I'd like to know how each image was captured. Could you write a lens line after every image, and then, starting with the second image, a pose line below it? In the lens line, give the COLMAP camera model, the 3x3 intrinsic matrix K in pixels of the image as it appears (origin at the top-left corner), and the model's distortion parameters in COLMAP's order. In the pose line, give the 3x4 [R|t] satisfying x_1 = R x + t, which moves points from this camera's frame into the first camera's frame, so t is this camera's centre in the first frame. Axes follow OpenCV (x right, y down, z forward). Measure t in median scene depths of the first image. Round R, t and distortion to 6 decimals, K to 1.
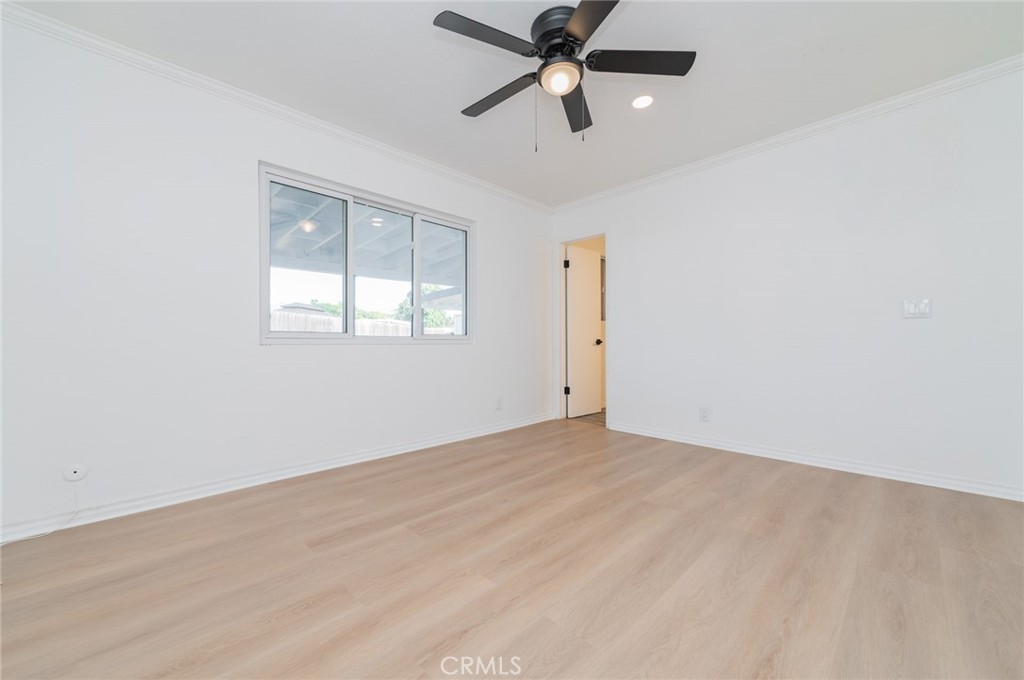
lens RADIAL K [[406.9, 0, 512.0], [0, 406.9, 340.0], [0, 0, 1]] dist [0.029508, -0.000127]
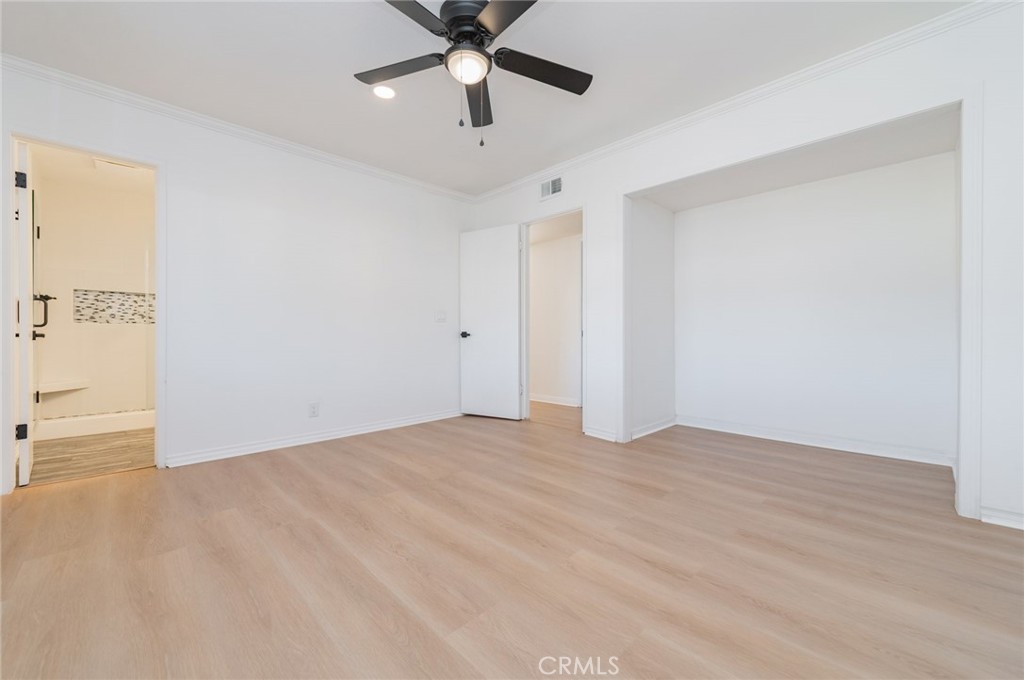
lens RADIAL K [[406.9, 0, 512.0], [0, 406.9, 340.0], [0, 0, 1]] dist [0.029508, -0.000127]
pose [[-0.027137, -0.000454, 0.999632, -0.852268], [-0.006961, 0.999976, 0.000266, 0.018391], [-0.999607, -0.006952, -0.027140, 0.904583]]
